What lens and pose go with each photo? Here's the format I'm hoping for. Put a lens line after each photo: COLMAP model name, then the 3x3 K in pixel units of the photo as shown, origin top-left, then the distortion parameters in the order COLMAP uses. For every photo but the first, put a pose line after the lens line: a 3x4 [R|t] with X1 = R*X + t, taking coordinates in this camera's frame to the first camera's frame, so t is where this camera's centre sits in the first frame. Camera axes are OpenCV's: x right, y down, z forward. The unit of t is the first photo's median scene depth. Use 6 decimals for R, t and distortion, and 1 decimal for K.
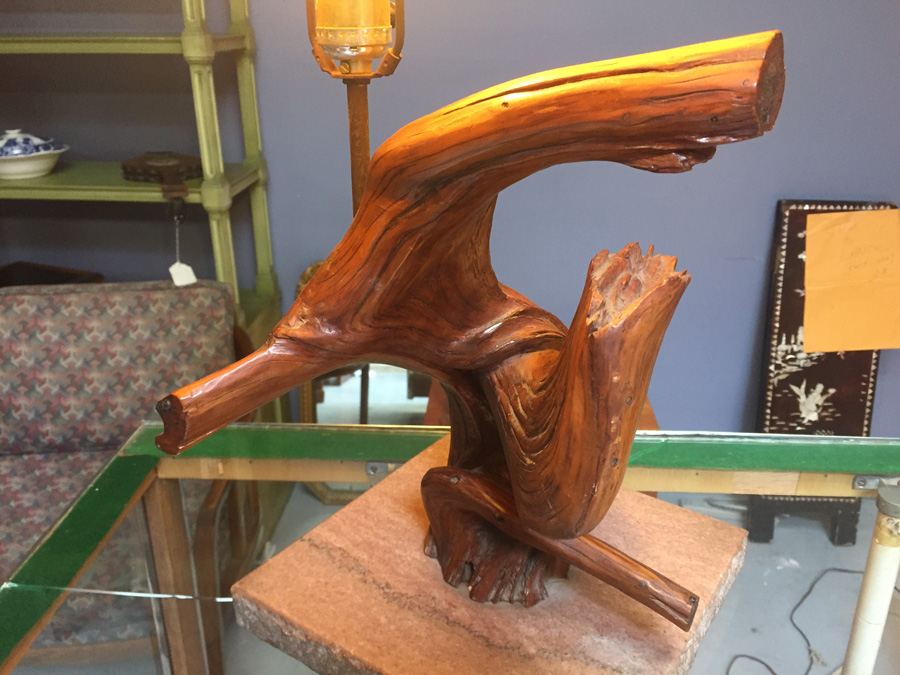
lens RADIAL K [[780.3, 0, 446.9], [0, 780.3, 335.6], [0, 0, 1]] dist [0.097782, -0.158622]
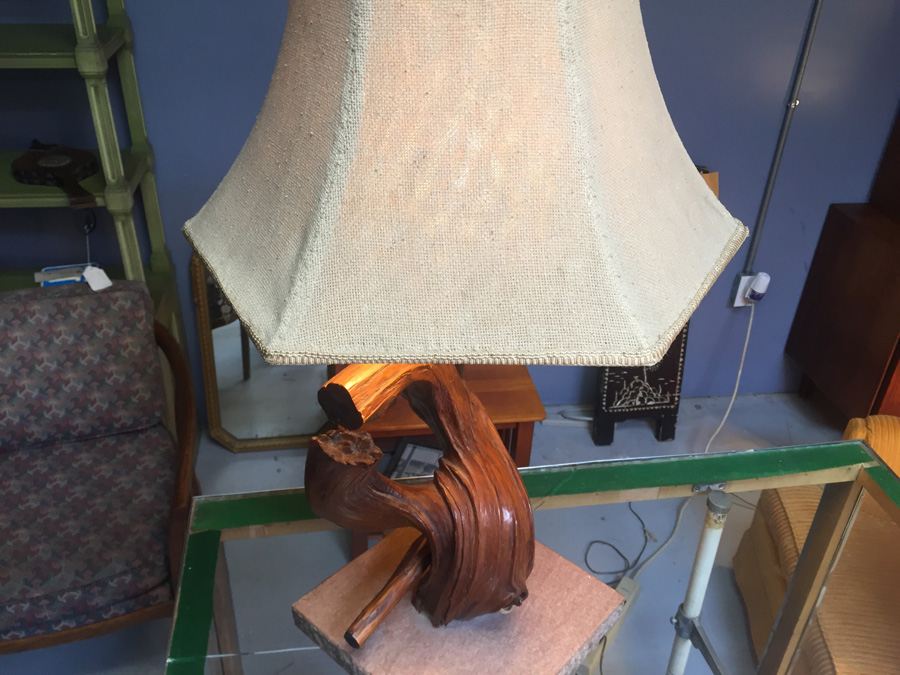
lens RADIAL K [[778.5, 0, 447.3], [0, 778.5, 335.7], [0, 0, 1]] dist [0.094282, -0.146065]
pose [[0.976407, -0.080522, 0.200361, -0.097036], [0.047190, 0.985014, 0.165896, -0.158740], [-0.210717, -0.152527, 0.965574, -0.136514]]
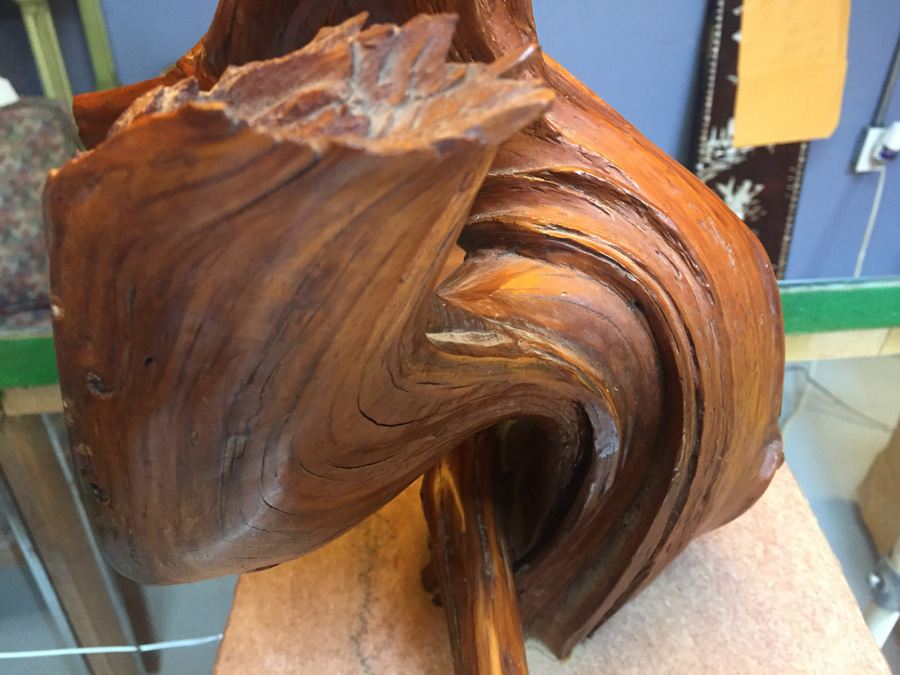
lens RADIAL K [[791.1, 0, 447.6], [0, 791.1, 335.7], [0, 0, 1]] dist [0.090027, -0.166772]
pose [[0.985594, -0.089671, 0.143403, -0.038140], [0.052711, 0.968508, 0.243337, -0.013377], [-0.160708, -0.232272, 0.959282, 0.132516]]
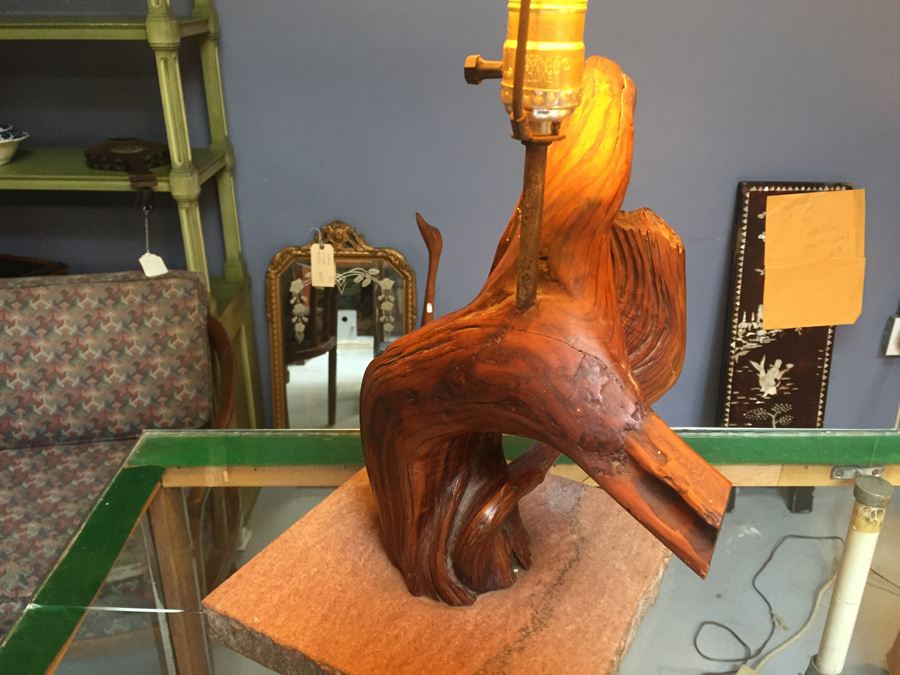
lens RADIAL K [[778.5, 0, 447.3], [0, 778.5, 335.7], [0, 0, 1]] dist [0.094282, -0.146065]
pose [[0.998337, -0.019190, 0.054354, -0.022919], [0.017211, 0.999180, 0.036657, -0.019227], [-0.055013, -0.035660, 0.997849, -0.009138]]
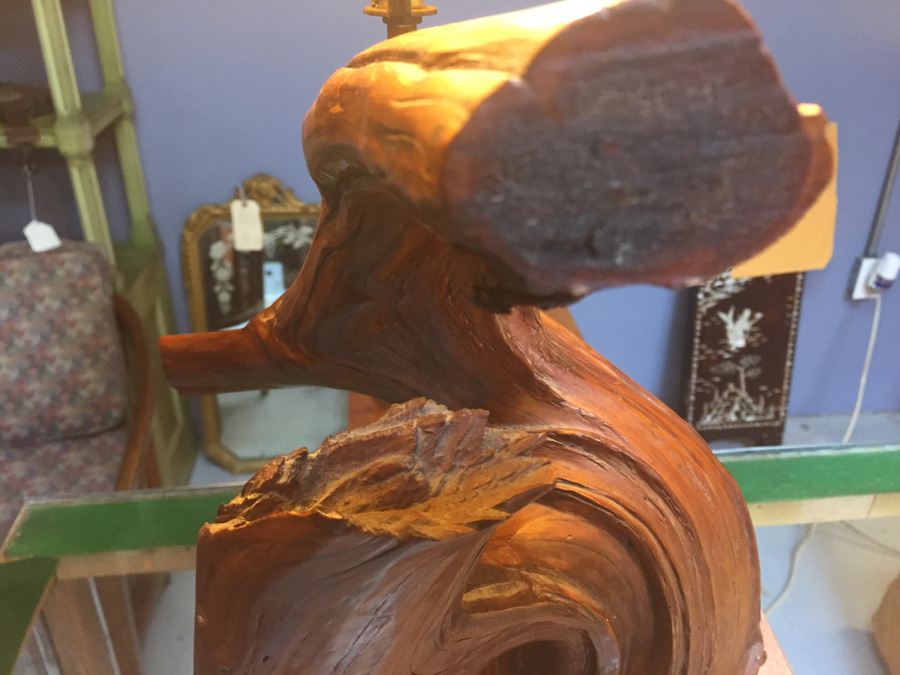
lens RADIAL K [[788.4, 0, 448.1], [0, 788.4, 335.2], [0, 0, 1]] dist [0.085152, -0.152326]
pose [[0.987238, -0.070410, 0.142842, -0.043691], [0.054769, 0.992352, 0.110625, -0.045088], [-0.149538, -0.101390, 0.983544, 0.108162]]
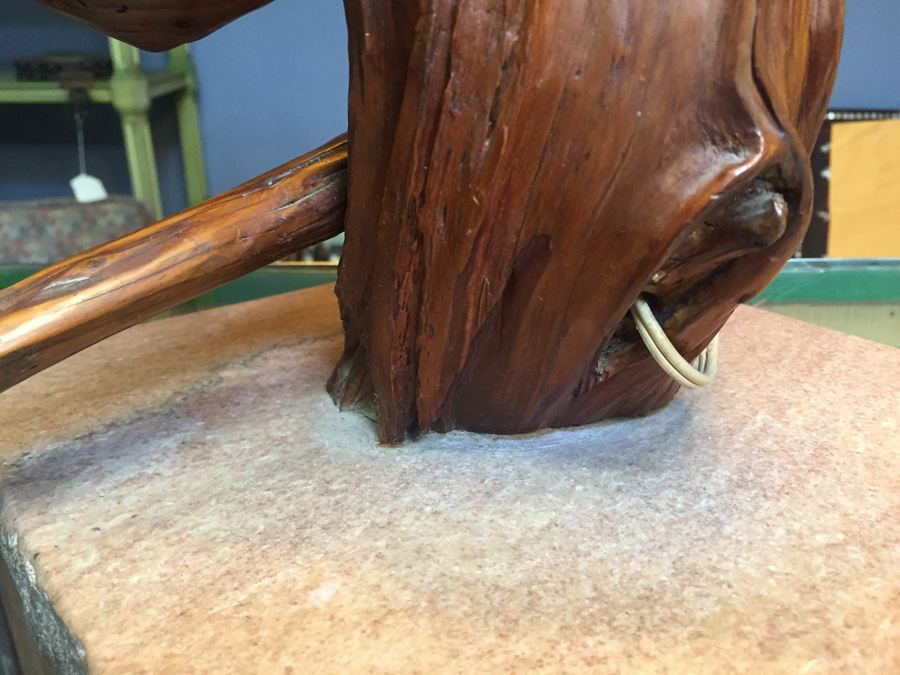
lens RADIAL K [[791.1, 0, 447.6], [0, 791.1, 335.7], [0, 0, 1]] dist [0.090027, -0.166772]
pose [[0.998286, -0.021865, 0.054295, -0.020425], [0.021512, 0.999744, 0.007082, 0.075057], [-0.054436, -0.005902, 0.998500, 0.174736]]
